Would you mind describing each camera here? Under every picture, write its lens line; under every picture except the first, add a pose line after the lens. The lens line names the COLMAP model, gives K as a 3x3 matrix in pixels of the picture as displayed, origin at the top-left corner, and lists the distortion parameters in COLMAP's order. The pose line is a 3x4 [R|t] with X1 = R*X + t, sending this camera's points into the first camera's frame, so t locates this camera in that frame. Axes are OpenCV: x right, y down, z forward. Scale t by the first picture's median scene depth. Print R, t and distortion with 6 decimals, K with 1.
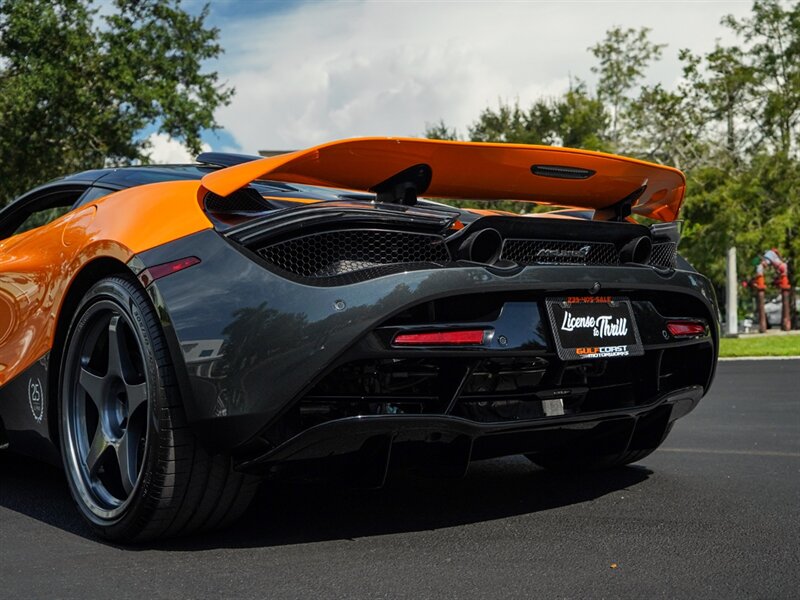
lens RADIAL K [[997.3, 0, 437.1], [0, 997.3, 280.6], [0, 0, 1]] dist [-0.001893, 0.026952]
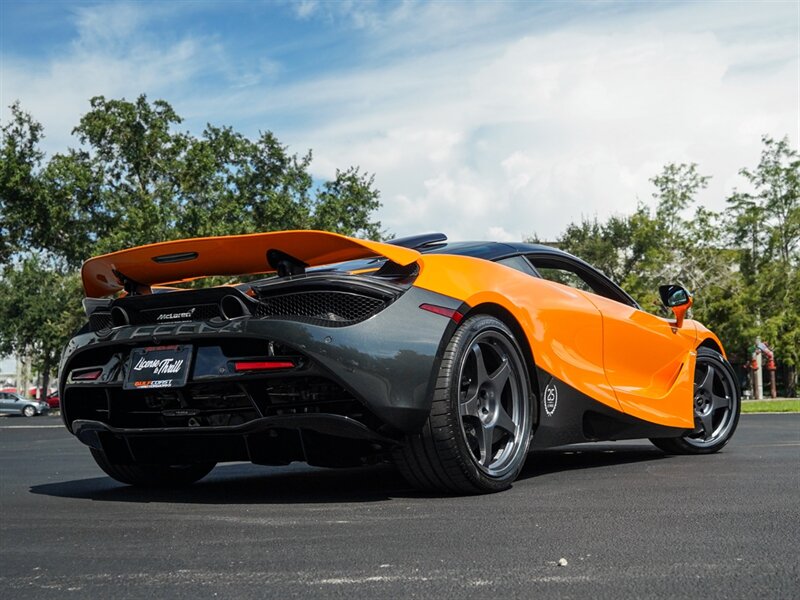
lens RADIAL K [[1089.9, 0, 443.1], [0, 1089.9, 296.6], [0, 0, 1]] dist [-0.003834, 0.057239]
pose [[0.996583, -0.008840, -0.082128, 0.000360], [0.004744, 0.998741, -0.049936, -0.013266], [0.082466, 0.049376, 0.995370, -0.415309]]
